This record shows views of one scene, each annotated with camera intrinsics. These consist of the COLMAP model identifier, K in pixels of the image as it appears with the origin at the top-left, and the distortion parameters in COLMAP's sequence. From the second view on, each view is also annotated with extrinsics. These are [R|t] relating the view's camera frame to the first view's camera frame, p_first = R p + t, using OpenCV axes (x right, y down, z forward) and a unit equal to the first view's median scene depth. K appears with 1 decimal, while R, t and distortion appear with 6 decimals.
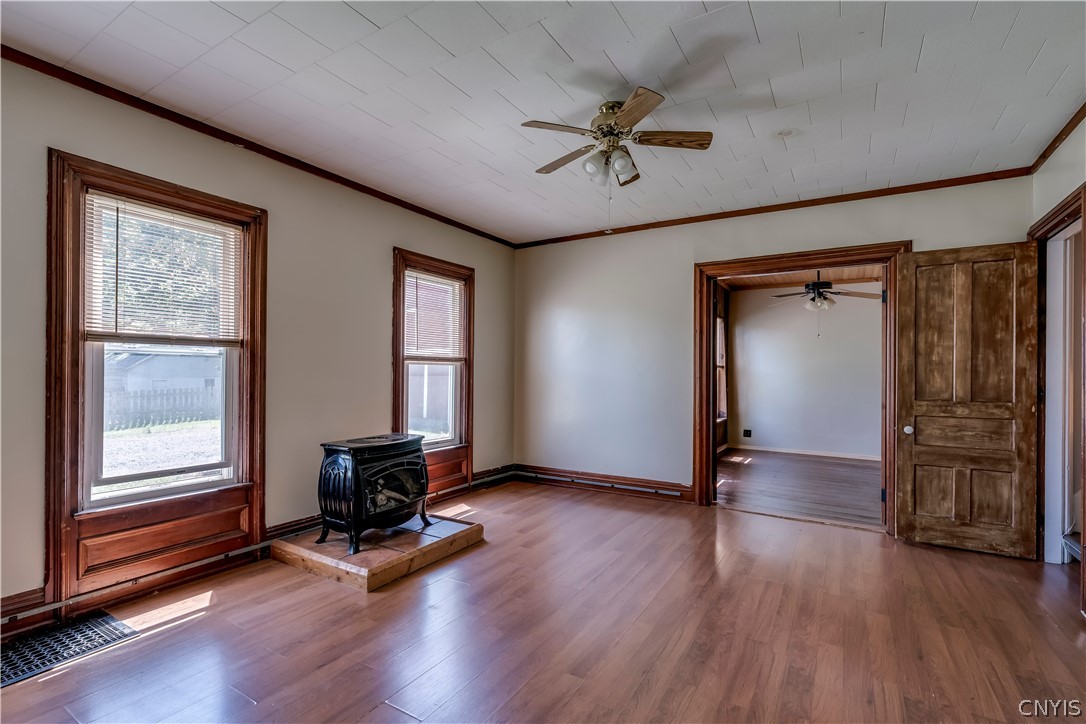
lens RADIAL K [[492.1, 0, 543.8], [0, 492.1, 366.9], [0, 0, 1]] dist [-0.010710, 0.002100]
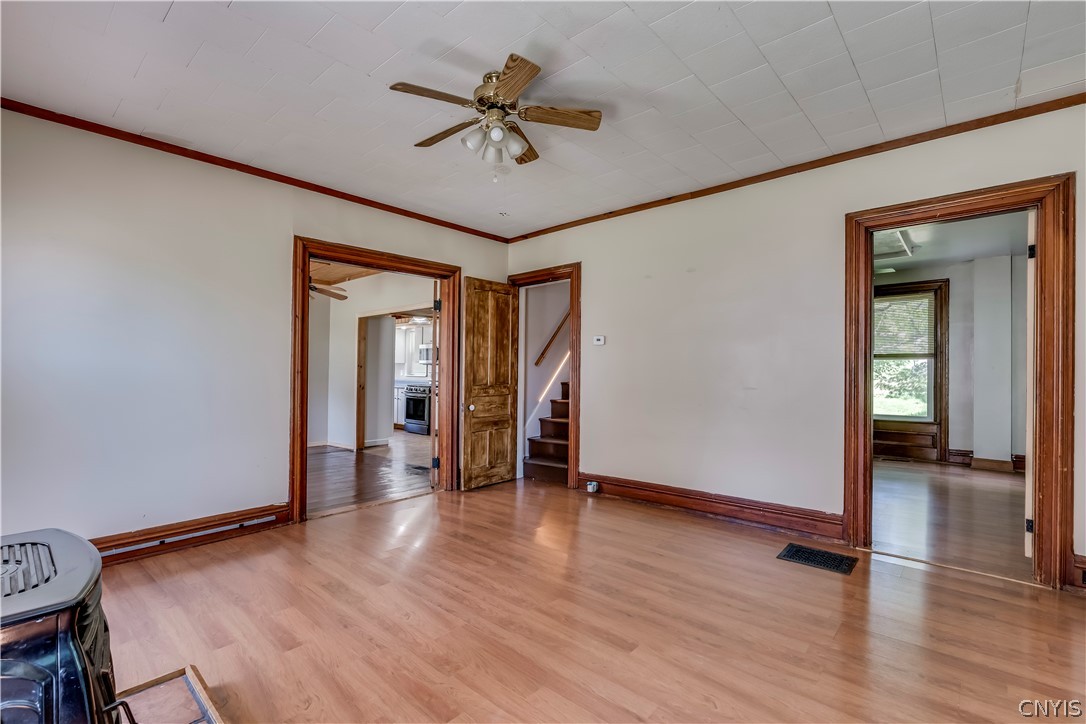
lens RADIAL K [[492.1, 0, 546.2], [0, 492.1, 366.4], [0, 0, 1]] dist [-0.010710, 0.002100]
pose [[0.176067, -0.002397, 0.984375, -0.576129], [-0.012411, 0.999912, 0.004655, 0.005131], [-0.984300, -0.013037, 0.176022, 0.567988]]
